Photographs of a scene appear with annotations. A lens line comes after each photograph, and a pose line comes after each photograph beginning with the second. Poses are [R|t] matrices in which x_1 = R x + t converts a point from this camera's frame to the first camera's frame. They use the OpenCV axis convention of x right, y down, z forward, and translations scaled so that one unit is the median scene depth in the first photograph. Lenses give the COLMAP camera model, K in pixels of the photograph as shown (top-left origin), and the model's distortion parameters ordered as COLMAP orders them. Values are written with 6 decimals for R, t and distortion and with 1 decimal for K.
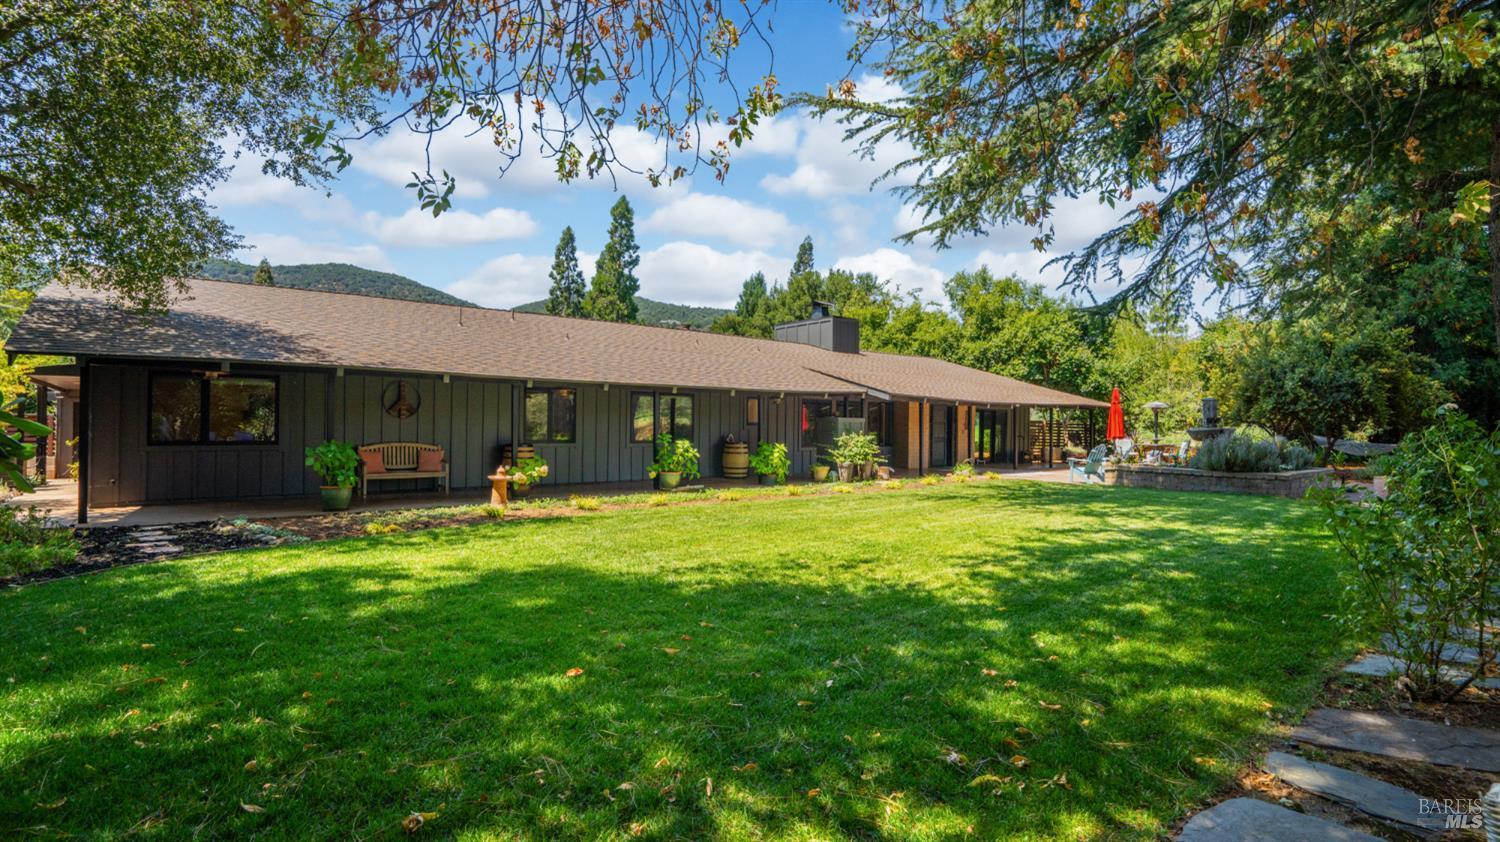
lens RADIAL K [[729.7, 0, 750.8], [0, 729.7, 419.1], [0, 0, 1]] dist [-0.013742, -0.001561]
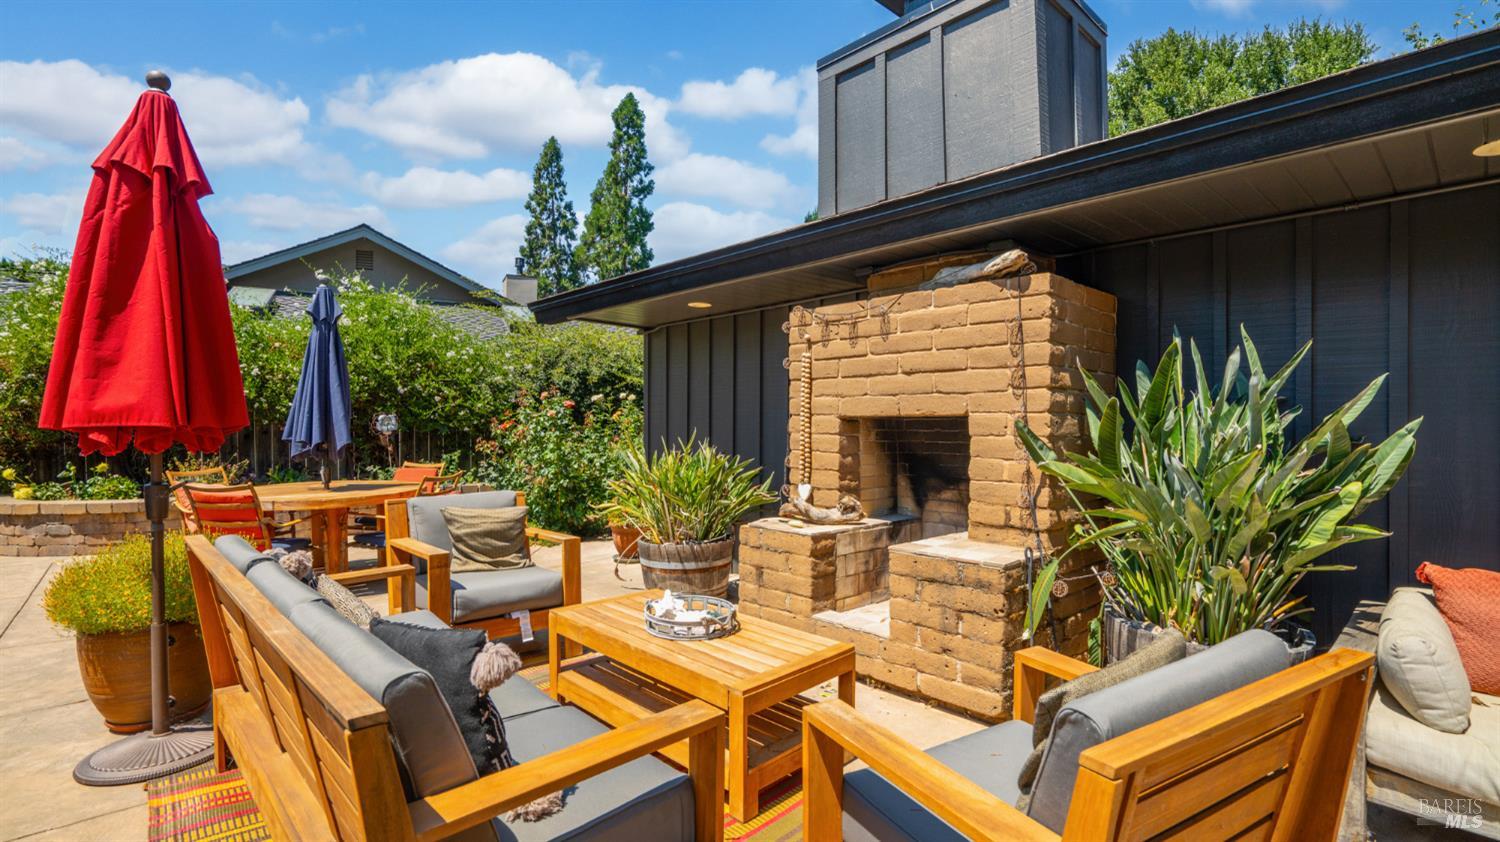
lens RADIAL K [[688.5, 0, 745.4], [0, 688.5, 424.1], [0, 0, 1]] dist [-0.017271, 0.004440]
pose [[0.999338, -0.008701, 0.035325, -0.172275], [0.008199, 0.999863, 0.014350, 0.008484], [-0.035445, -0.014051, 0.999273, 0.629142]]
